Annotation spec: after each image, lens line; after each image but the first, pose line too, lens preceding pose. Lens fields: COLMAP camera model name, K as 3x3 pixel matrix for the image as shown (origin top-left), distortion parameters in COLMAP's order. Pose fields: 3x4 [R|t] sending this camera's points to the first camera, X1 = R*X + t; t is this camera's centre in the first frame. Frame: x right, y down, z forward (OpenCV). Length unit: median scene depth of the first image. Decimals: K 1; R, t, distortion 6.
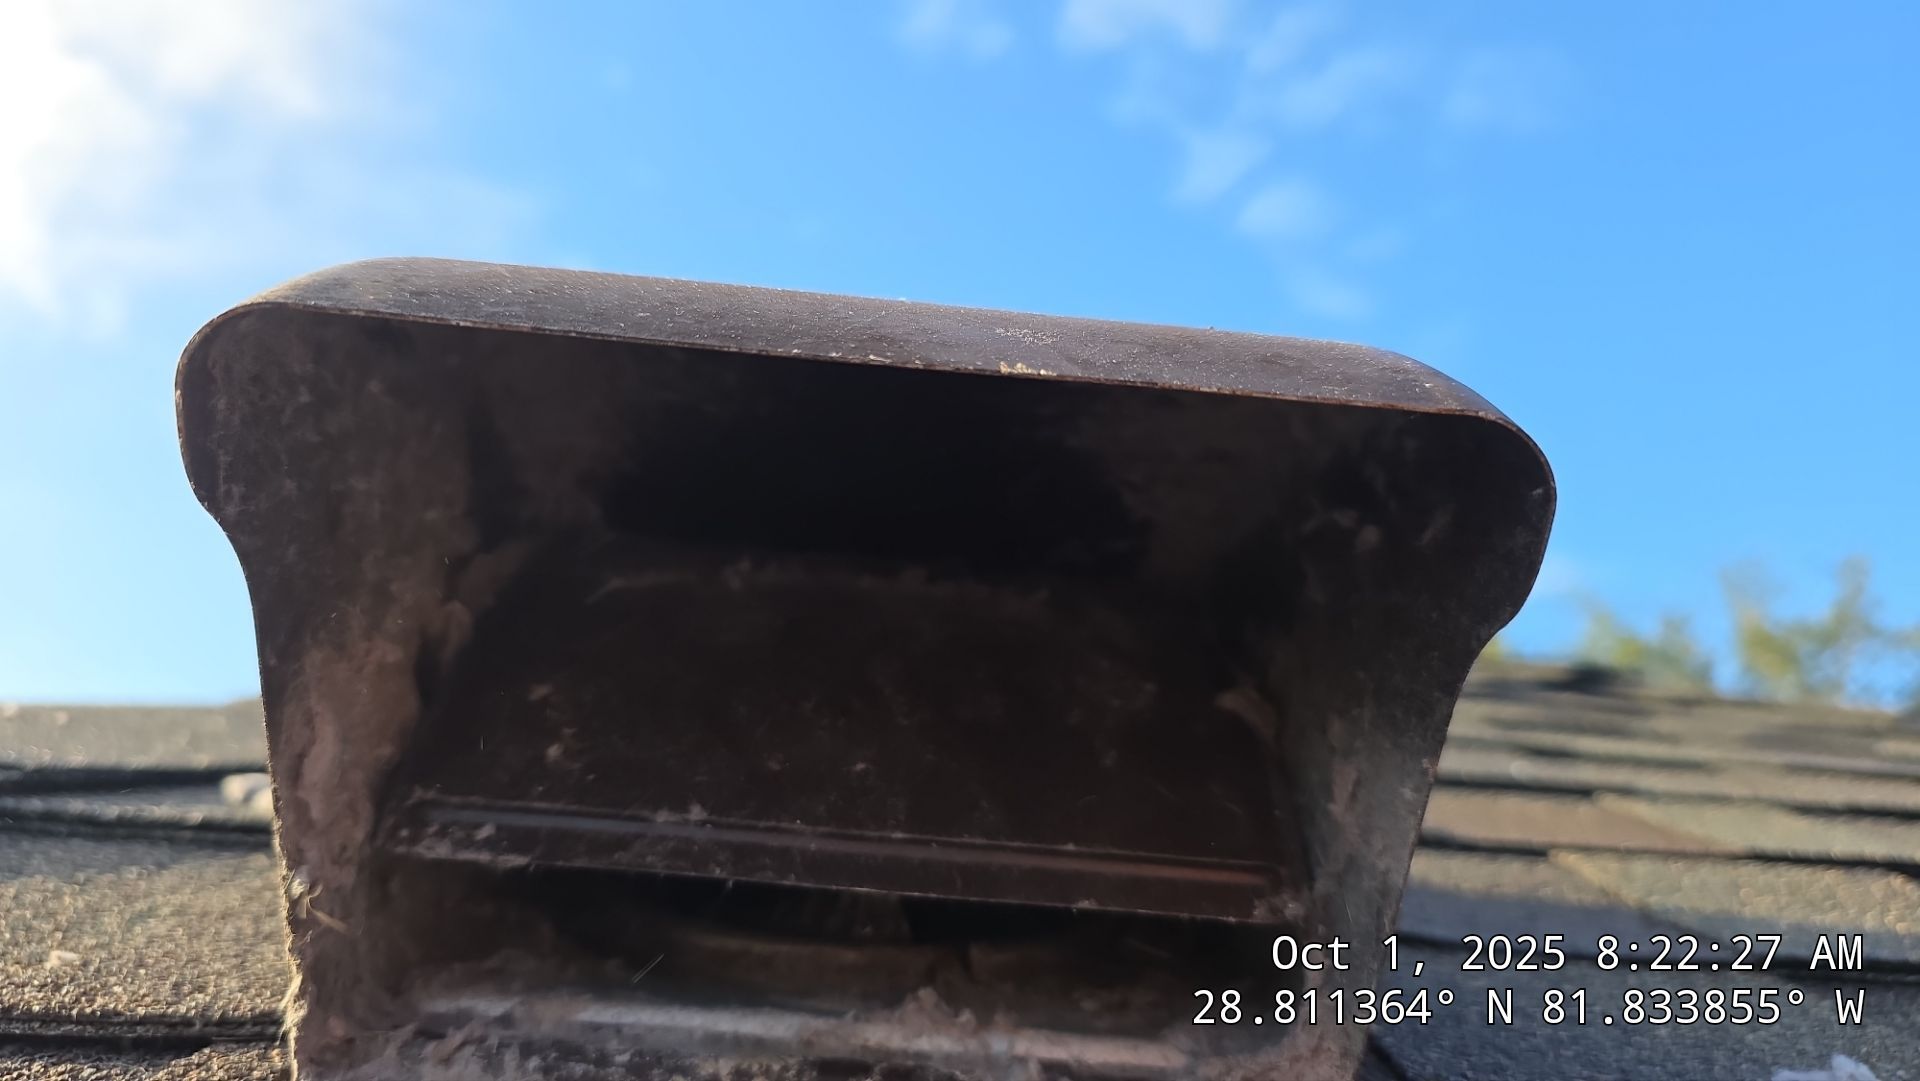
lens RADIAL K [[1401.6, 0, 960.0], [0, 1401.6, 540.5], [0, 0, 1]] dist [0.062885, -0.095926]
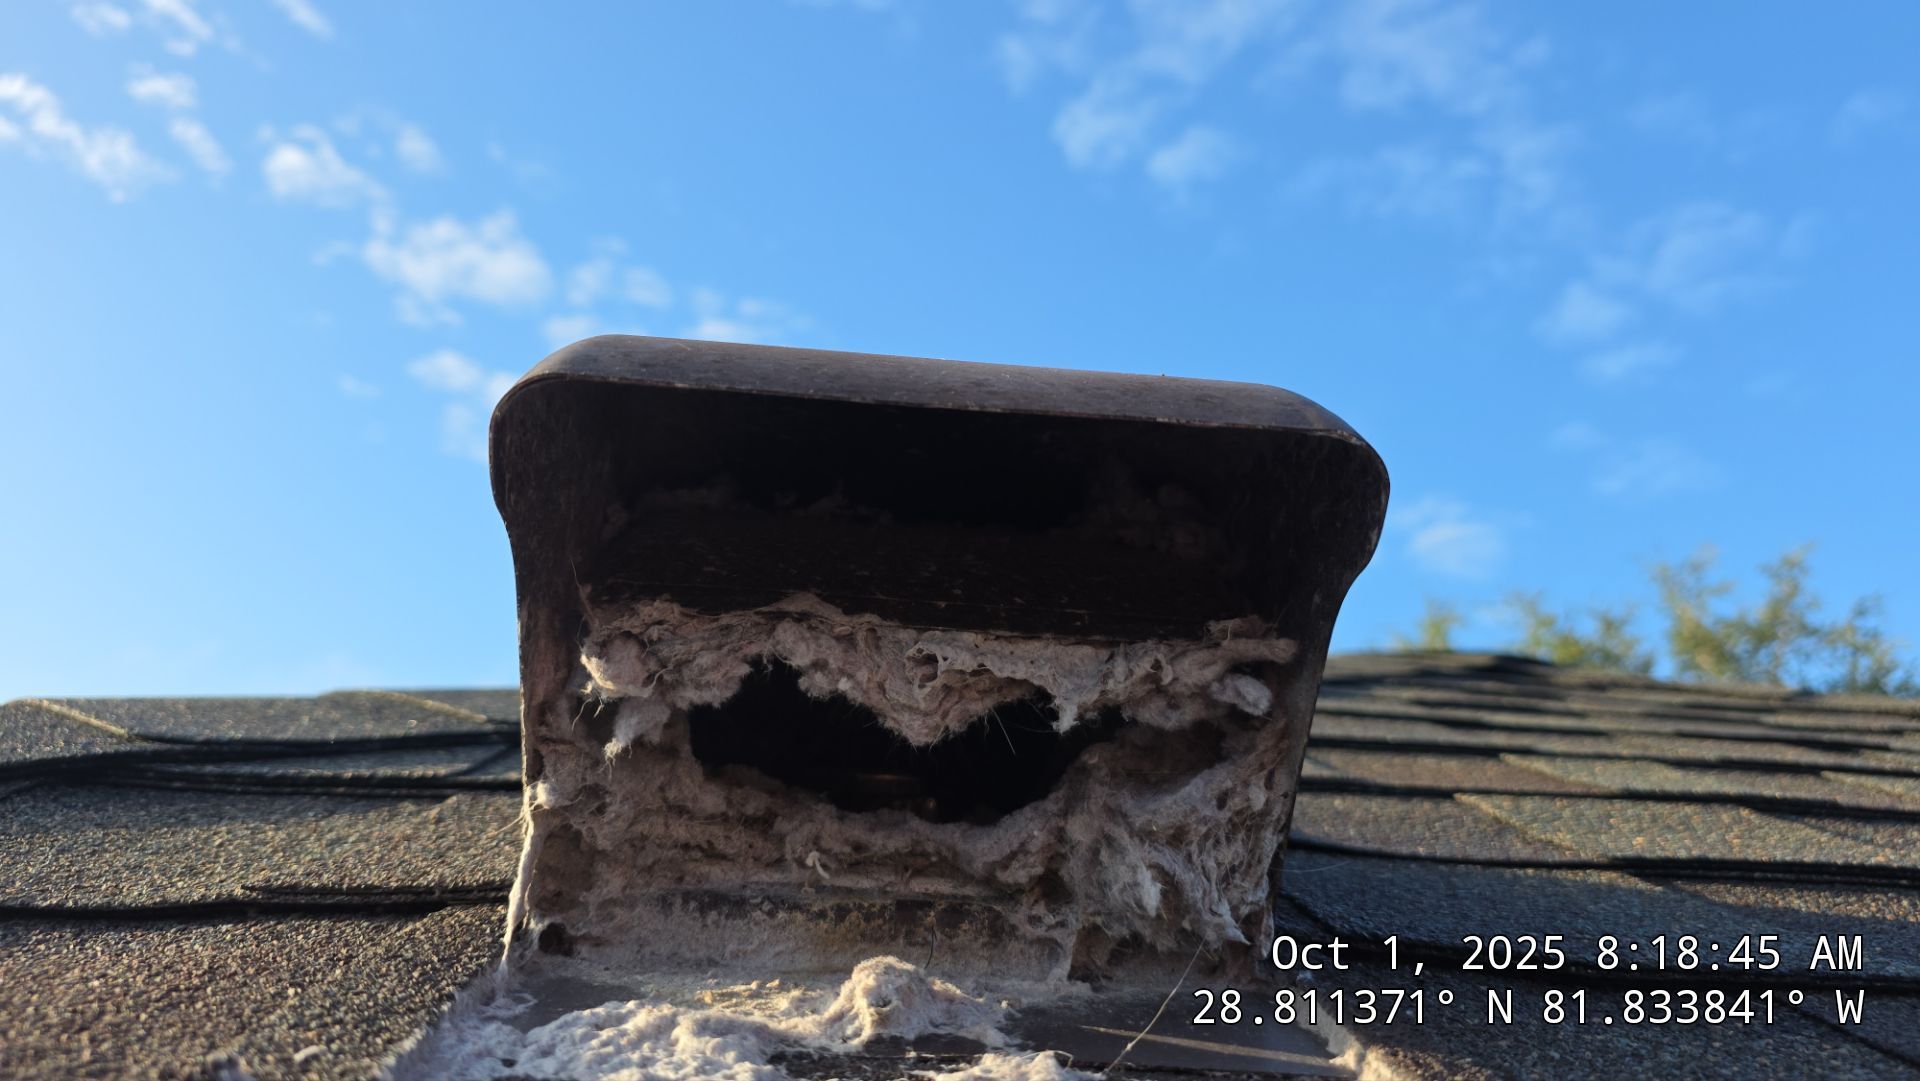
lens RADIAL K [[1401.6, 0, 960.0], [0, 1401.6, 540.5], [0, 0, 1]] dist [0.062885, -0.095926]
pose [[0.999286, -0.020938, 0.031465, -0.031763], [0.021370, 0.999681, -0.013462, 0.014268], [-0.031173, 0.014125, 0.999414, -0.177620]]
